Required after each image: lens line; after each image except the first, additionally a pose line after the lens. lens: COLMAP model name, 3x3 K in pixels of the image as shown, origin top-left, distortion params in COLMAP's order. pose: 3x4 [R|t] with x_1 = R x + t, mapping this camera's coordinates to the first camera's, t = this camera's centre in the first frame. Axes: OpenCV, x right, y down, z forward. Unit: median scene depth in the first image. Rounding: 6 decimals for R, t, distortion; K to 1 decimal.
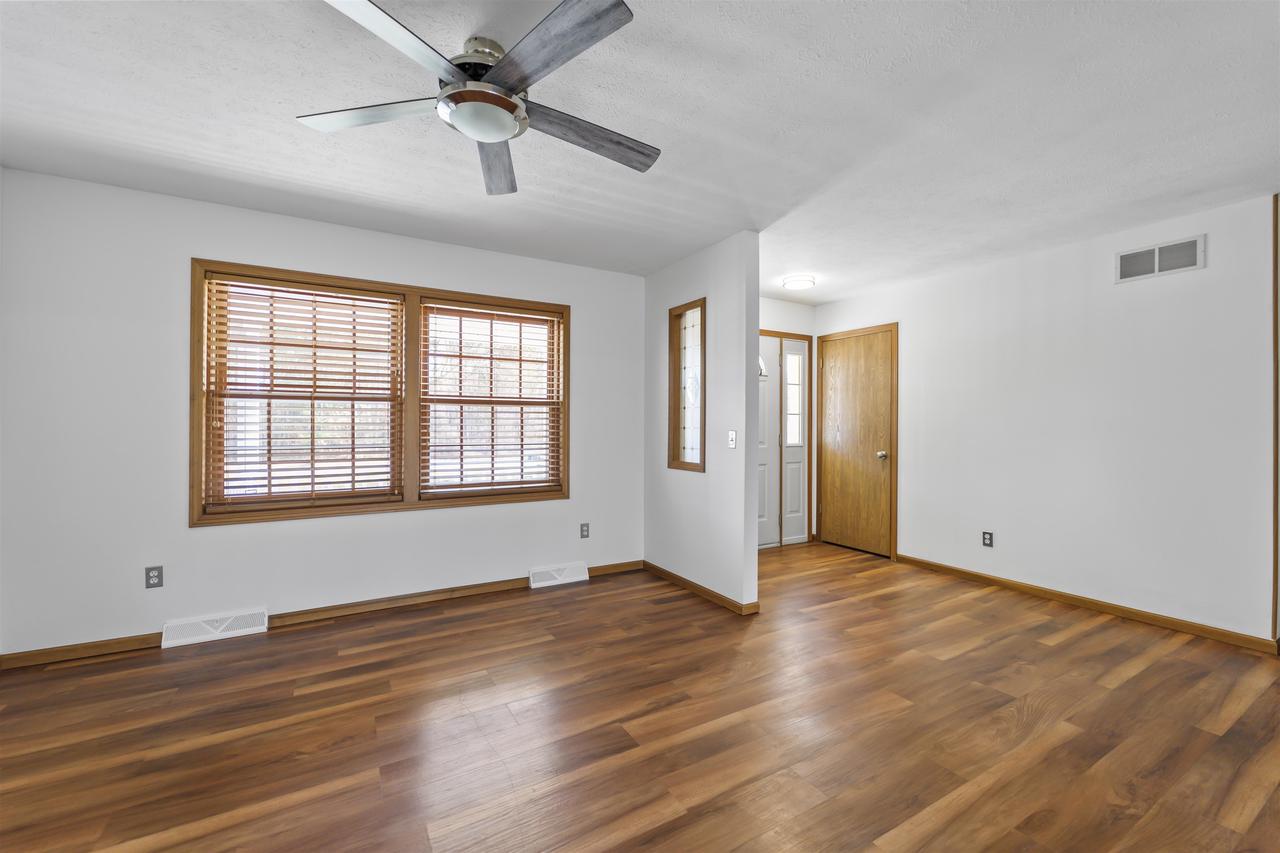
lens RADIAL K [[516.9, 0, 636.6], [0, 516.9, 419.6], [0, 0, 1]] dist [-0.000985, -0.001359]
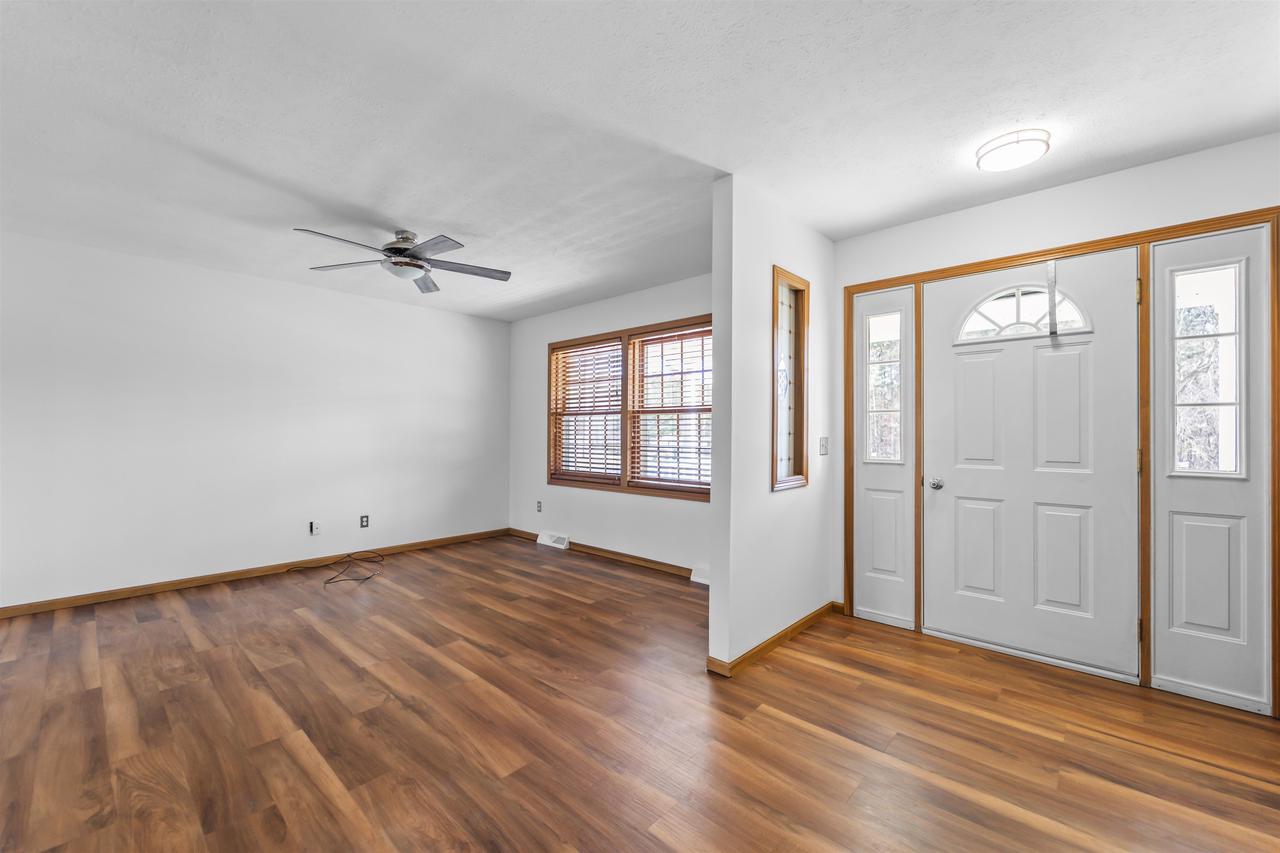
lens RADIAL K [[516.9, 0, 637.8], [0, 516.9, 422.9], [0, 0, 1]] dist [-0.000985, -0.001359]
pose [[0.293447, -0.017345, -0.955818, 0.932339], [0.007977, 0.999845, -0.015695, 0.012448], [0.955942, -0.003019, 0.293540, 0.660236]]
